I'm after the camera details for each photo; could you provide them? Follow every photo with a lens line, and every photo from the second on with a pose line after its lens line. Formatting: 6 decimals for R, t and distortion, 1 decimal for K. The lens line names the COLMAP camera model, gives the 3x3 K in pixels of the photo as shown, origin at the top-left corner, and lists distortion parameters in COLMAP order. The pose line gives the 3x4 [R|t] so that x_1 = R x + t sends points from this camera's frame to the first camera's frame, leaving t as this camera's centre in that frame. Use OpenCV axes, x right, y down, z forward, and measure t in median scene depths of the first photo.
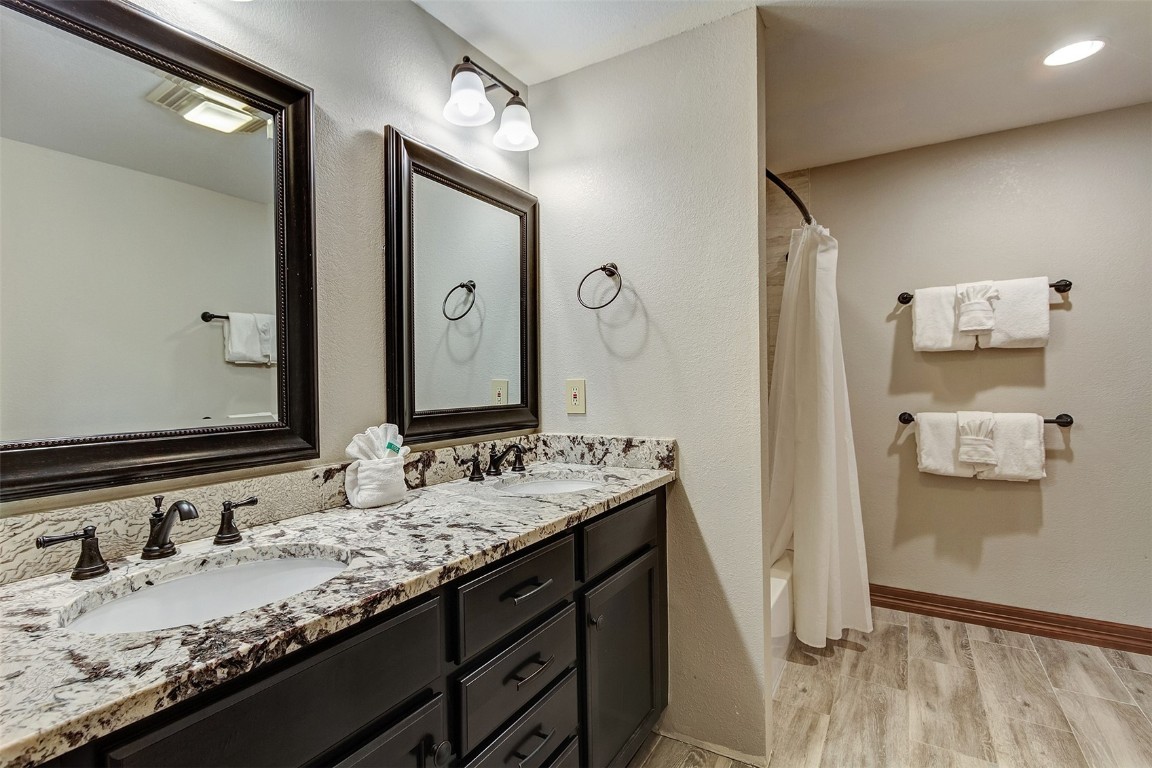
lens RADIAL K [[536.7, 0, 582.5], [0, 536.7, 390.6], [0, 0, 1]] dist [0.003831, -0.000732]
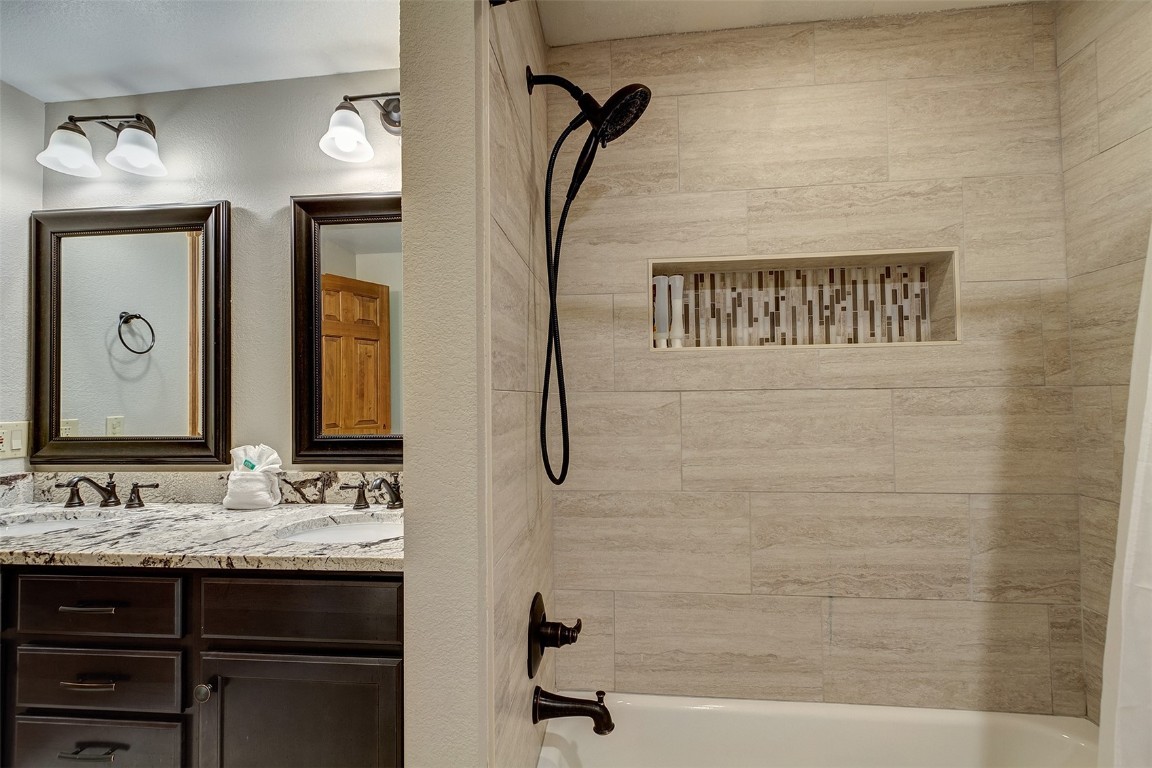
lens RADIAL K [[536.7, 0, 580.8], [0, 536.7, 390.1], [0, 0, 1]] dist [0.003831, -0.000732]
pose [[0.440012, 0.005102, -0.897978, 1.168861], [-0.011477, 0.999934, 0.000058, -0.077956], [0.897919, 0.010281, 0.440041, 1.224967]]
